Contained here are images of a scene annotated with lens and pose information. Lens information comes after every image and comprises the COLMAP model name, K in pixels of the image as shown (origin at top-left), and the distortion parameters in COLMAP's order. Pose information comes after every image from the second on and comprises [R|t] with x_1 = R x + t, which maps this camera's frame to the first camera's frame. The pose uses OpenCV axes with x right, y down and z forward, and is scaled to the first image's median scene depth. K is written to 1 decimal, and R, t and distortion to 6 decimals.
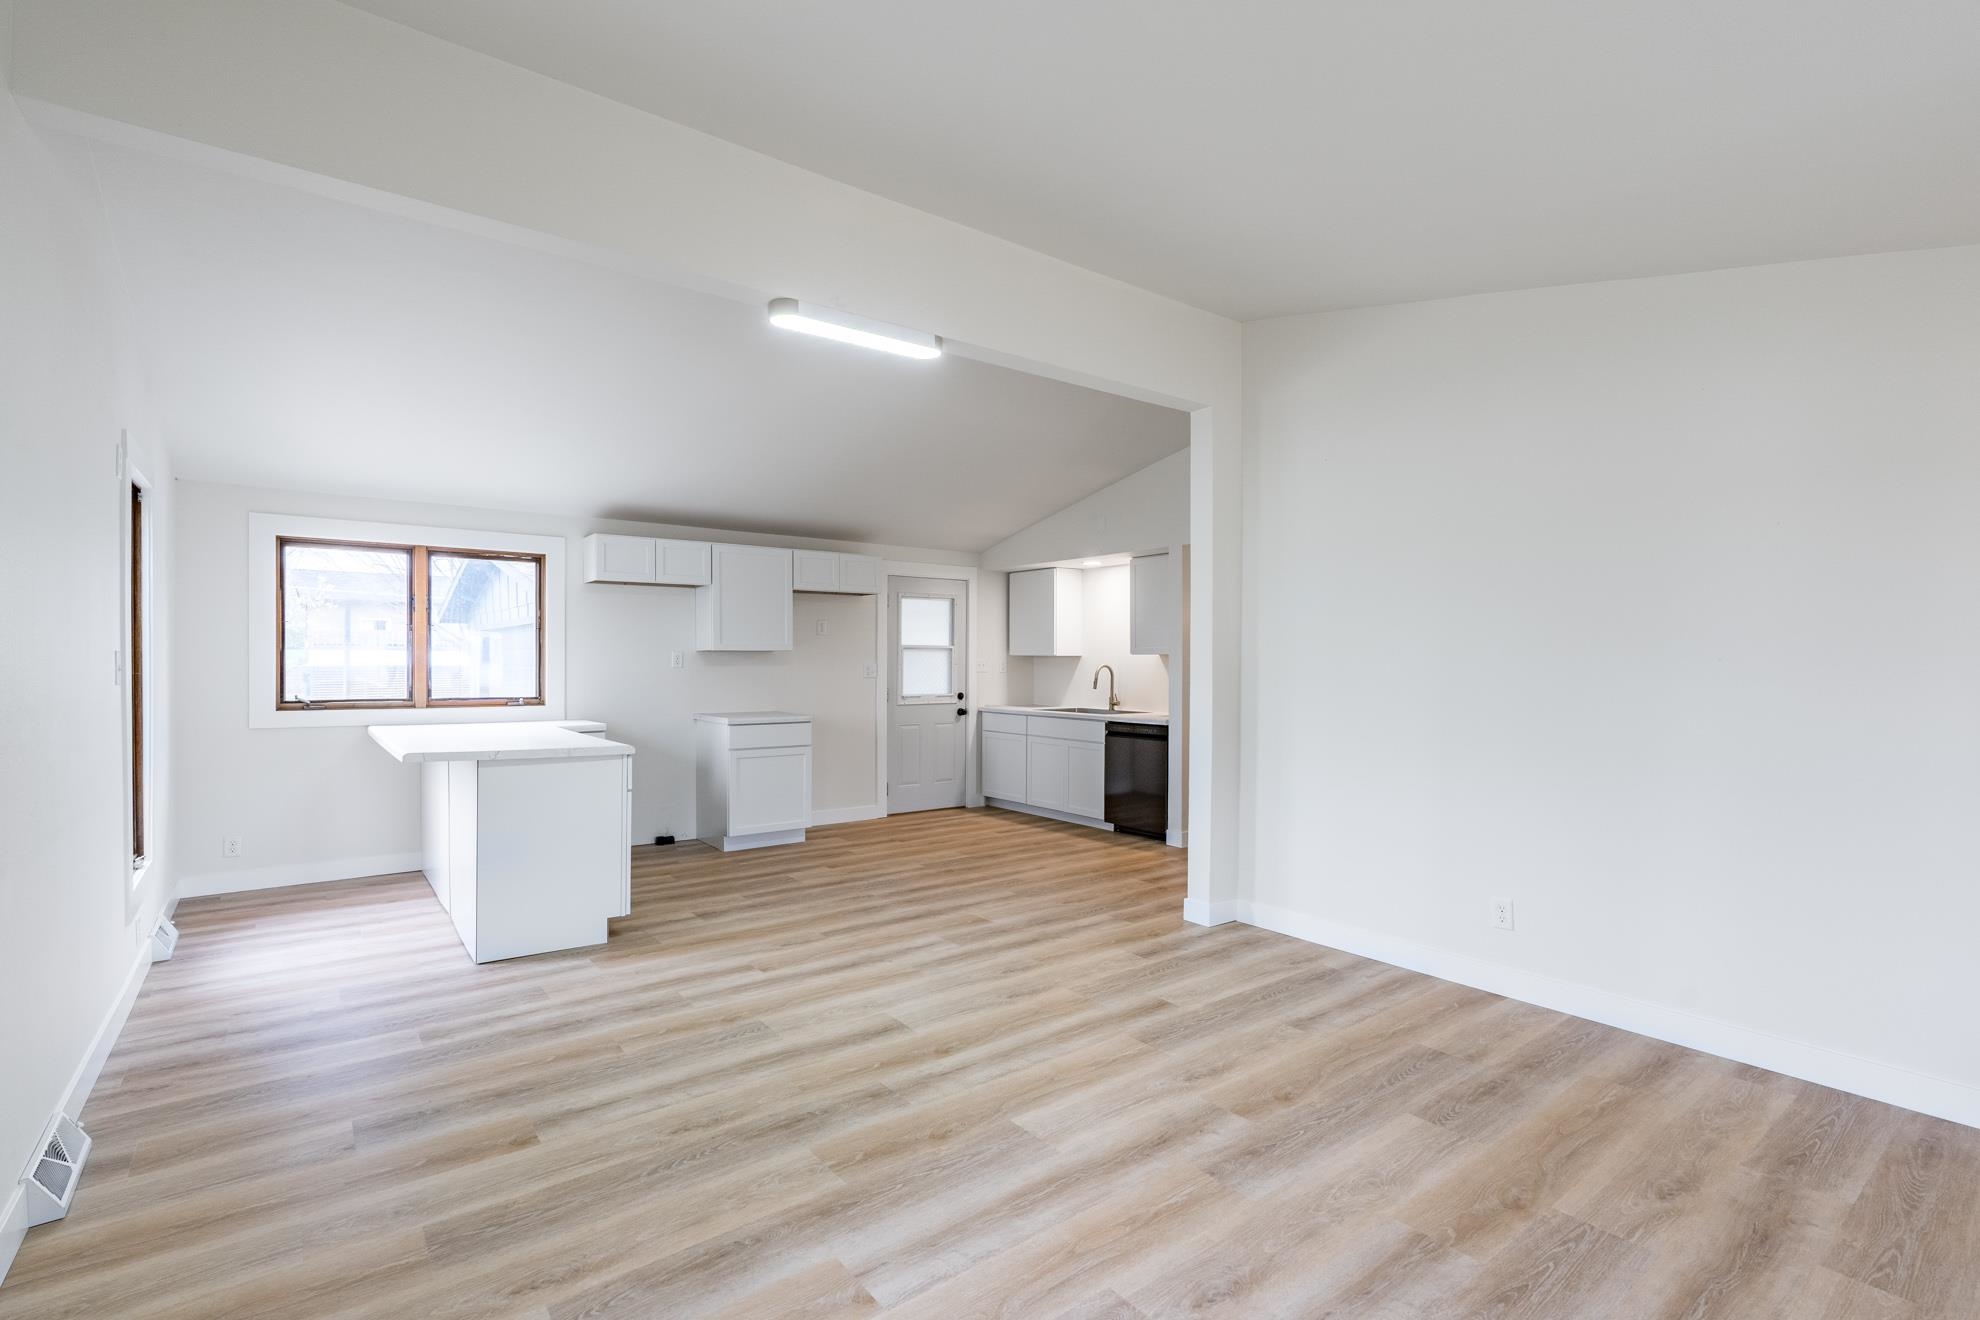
lens RADIAL K [[919.0, 0, 983.8], [0, 919.0, 667.5], [0, 0, 1]] dist [-0.008765, -0.000224]
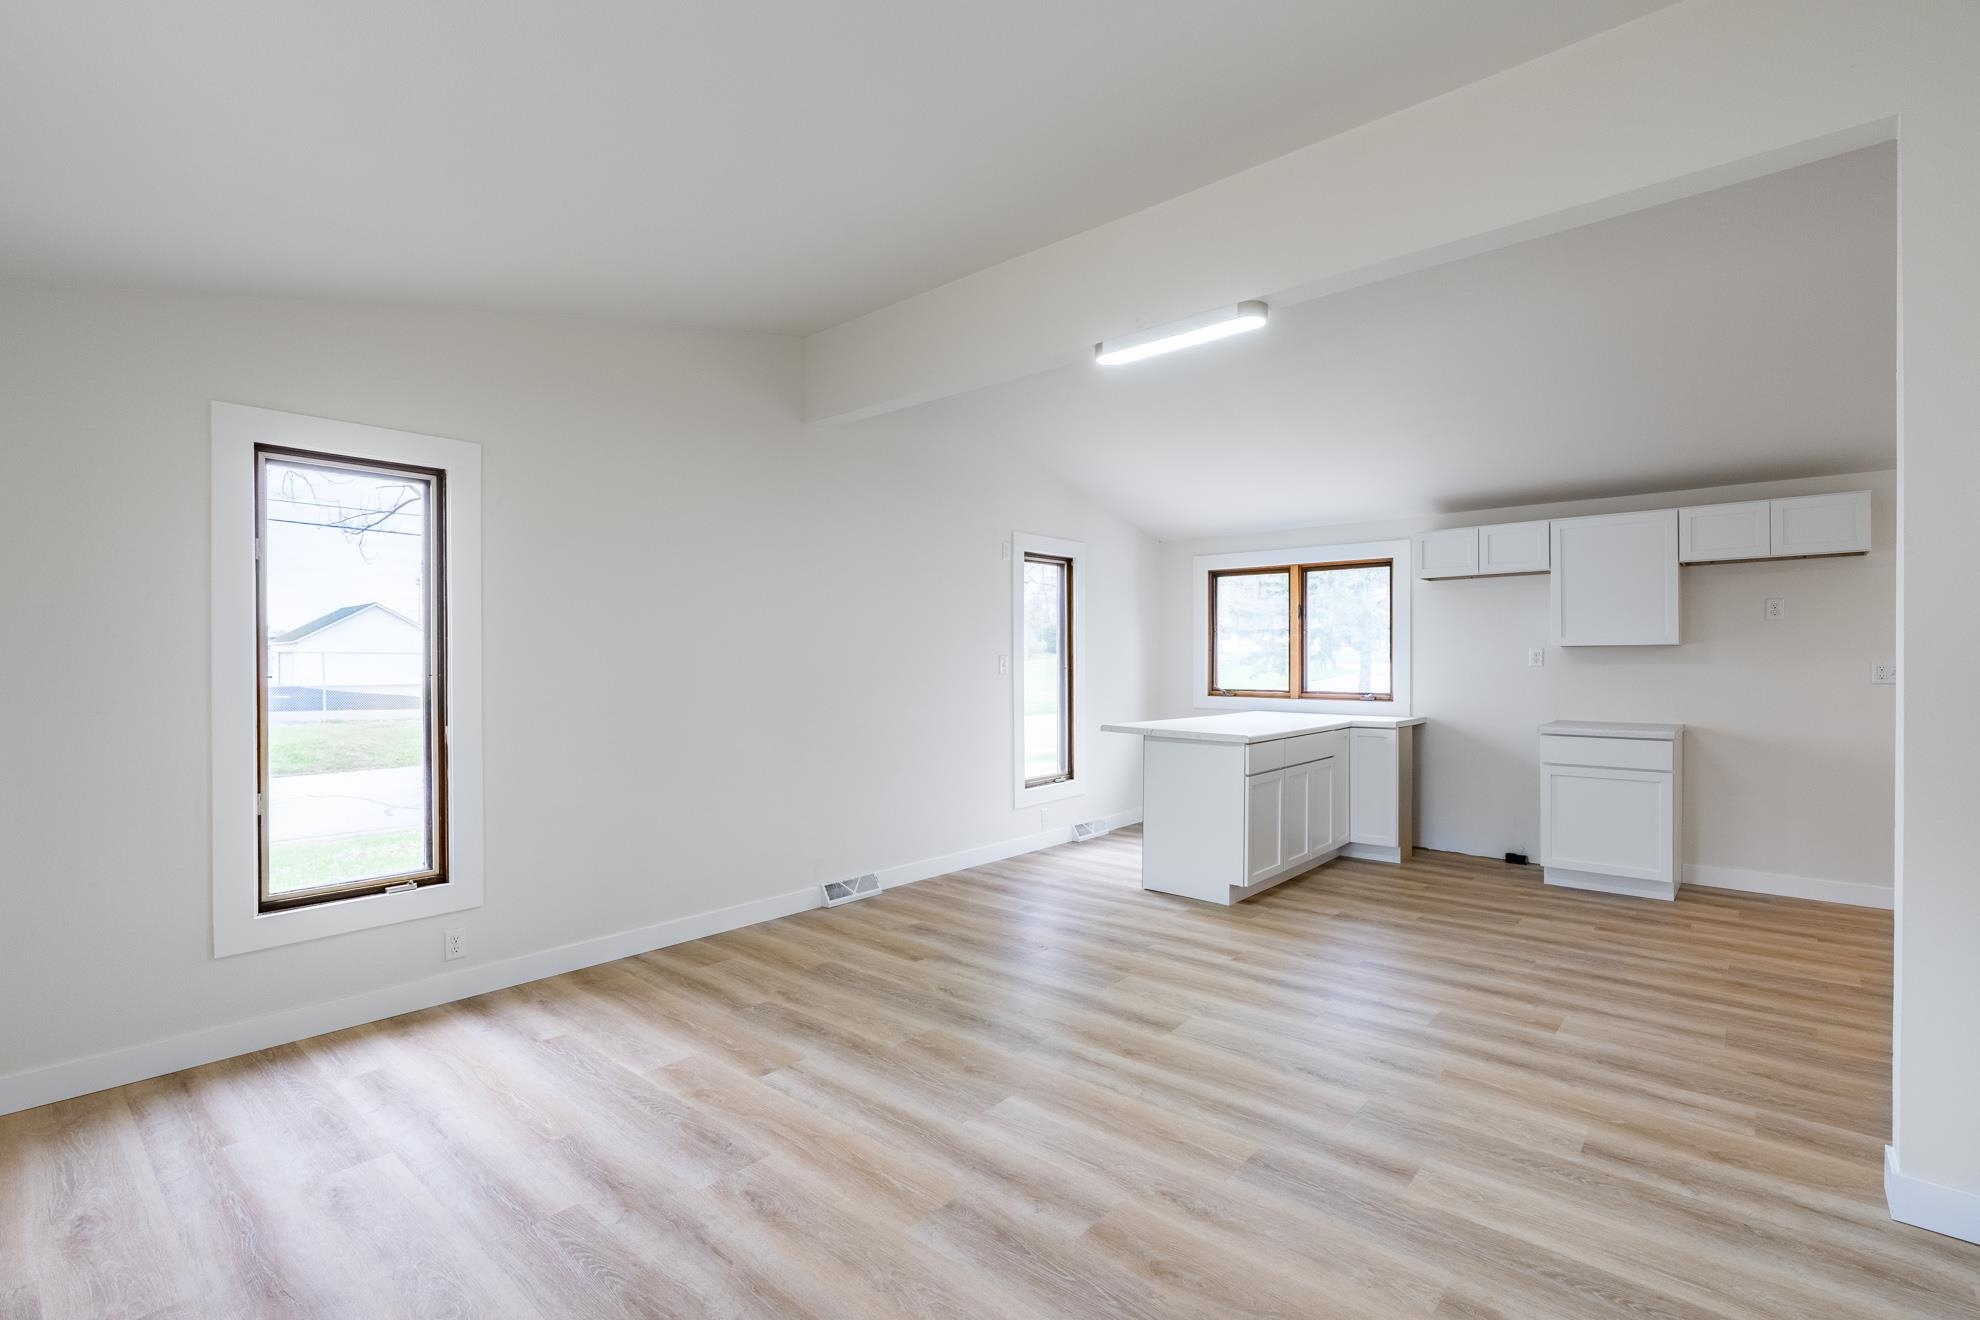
lens RADIAL K [[919.0, 0, 983.8], [0, 919.0, 667.5], [0, 0, 1]] dist [-0.008765, -0.000224]
pose [[0.187522, 0.005565, -0.982245, 0.509542], [-0.002742, 0.999983, 0.005142, -0.002785], [0.982256, 0.001729, 0.187535, 0.370354]]
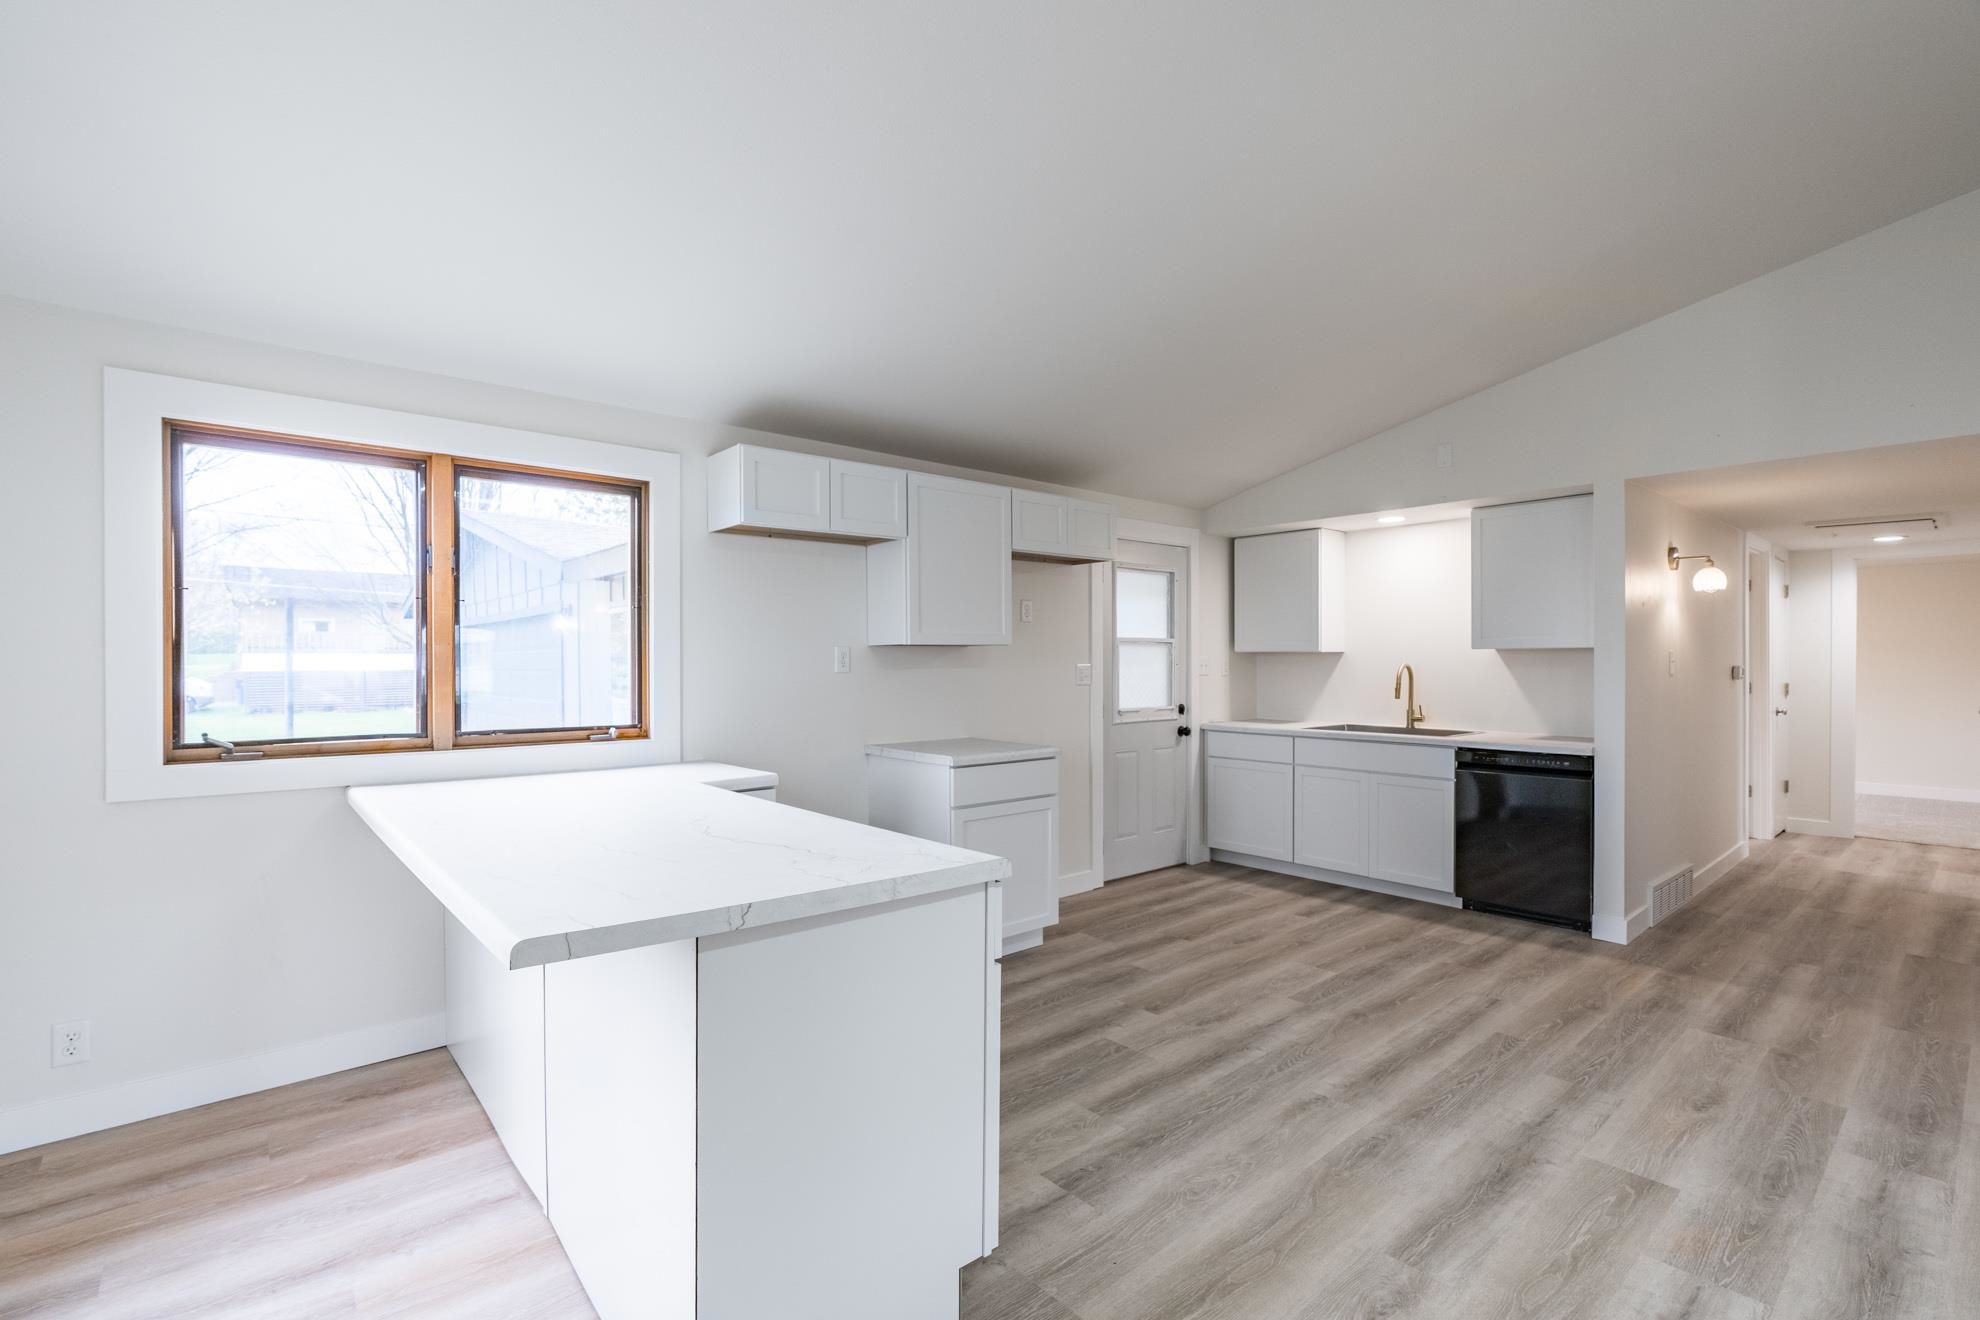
lens RADIAL K [[901.6, 0, 967.6], [0, 901.6, 664.3], [0, 0, 1]] dist [-0.008230, 0.000466]
pose [[0.999034, -0.006053, 0.043517, -0.324941], [0.006218, 0.999974, -0.003655, -0.003199], [-0.043493, 0.003922, 0.999046, 0.449183]]
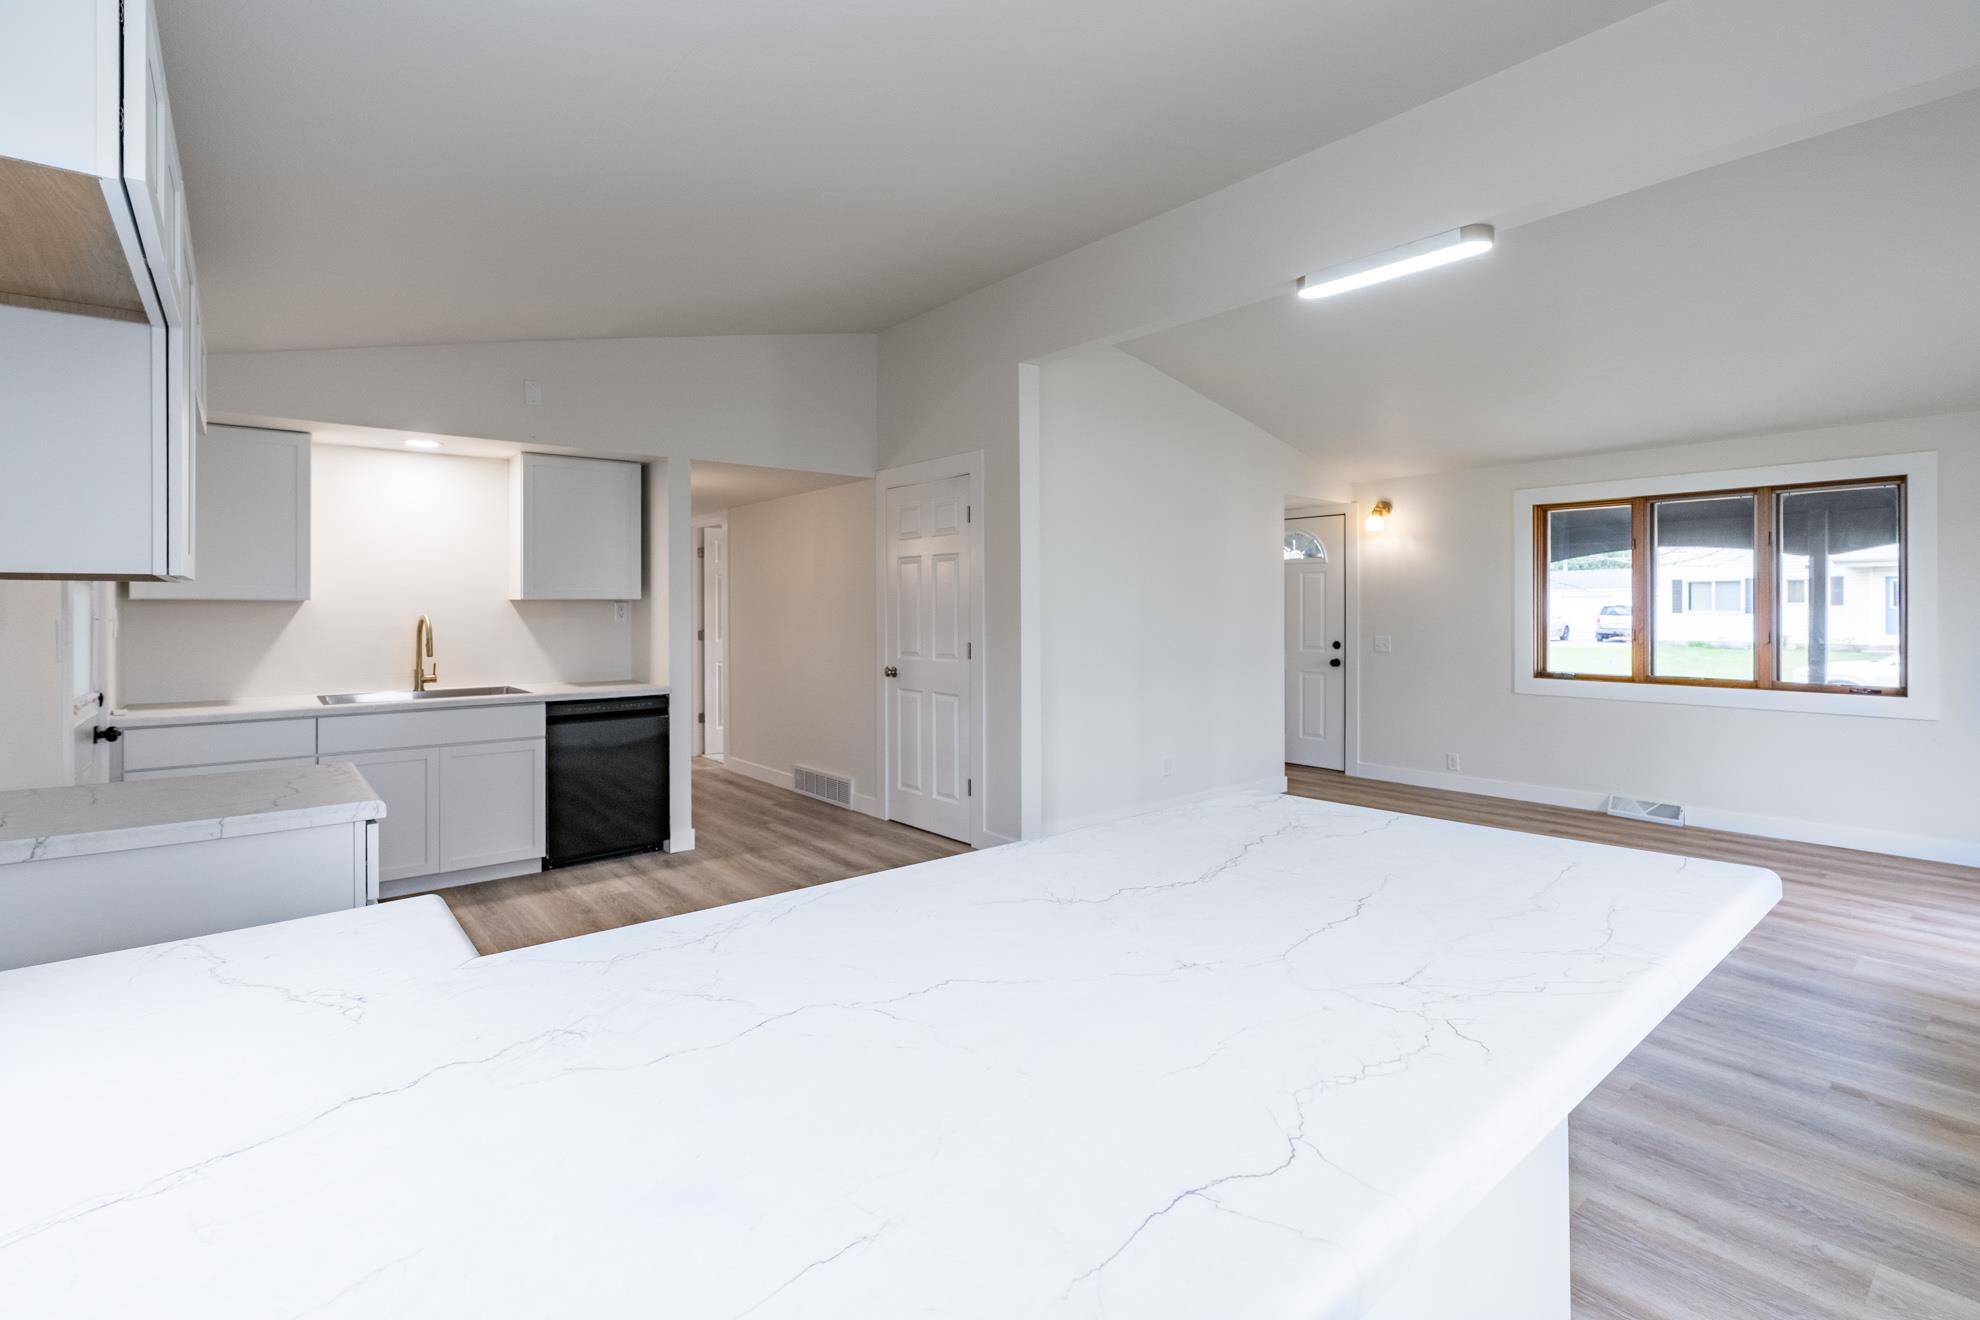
lens RADIAL K [[898.8, 0, 1021.6], [0, 898.8, 612.0], [0, 0, 1]] dist [-0.002099, -0.000044]
pose [[-0.048432, -0.007925, 0.998795, -0.651661], [0.008631, 0.999928, 0.008353, -0.009607], [-0.998789, 0.009025, -0.048360, 0.884677]]
